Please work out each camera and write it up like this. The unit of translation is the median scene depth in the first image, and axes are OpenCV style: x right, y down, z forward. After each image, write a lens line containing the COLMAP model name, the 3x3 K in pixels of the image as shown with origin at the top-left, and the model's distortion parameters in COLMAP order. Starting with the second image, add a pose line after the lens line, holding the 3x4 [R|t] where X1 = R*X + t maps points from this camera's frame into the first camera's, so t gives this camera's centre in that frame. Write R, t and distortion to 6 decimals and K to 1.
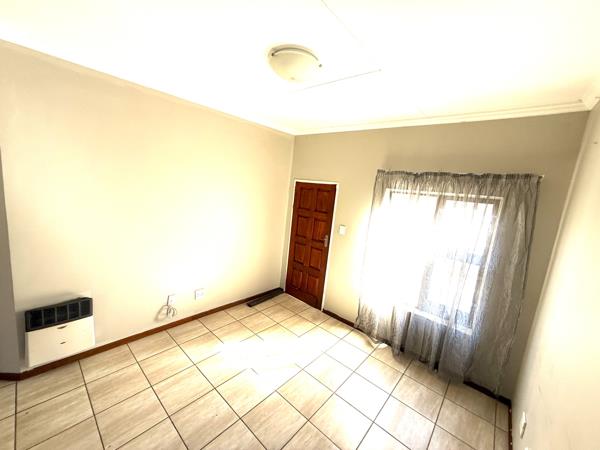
lens RADIAL K [[237.7, 0, 298.7], [0, 237.7, 224.9], [0, 0, 1]] dist [-0.001876, 0.000050]
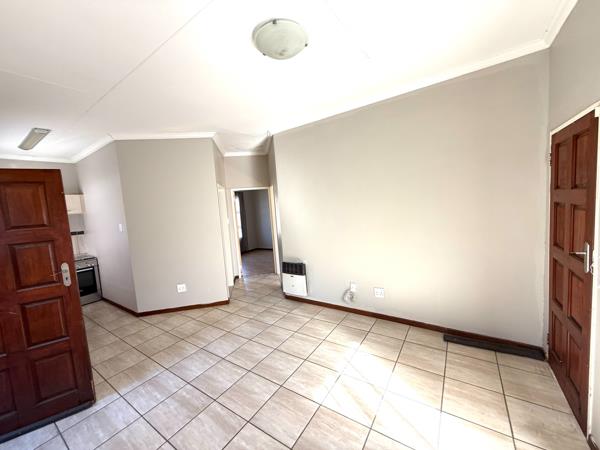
lens RADIAL K [[237.7, 0, 298.7], [0, 237.7, 224.9], [0, 0, 1]] dist [-0.001876, 0.000050]
pose [[0.114449, -0.025182, -0.993110, 0.680625], [-0.071767, 0.996857, -0.033548, 0.092836], [0.990833, 0.075112, 0.112282, 0.720556]]
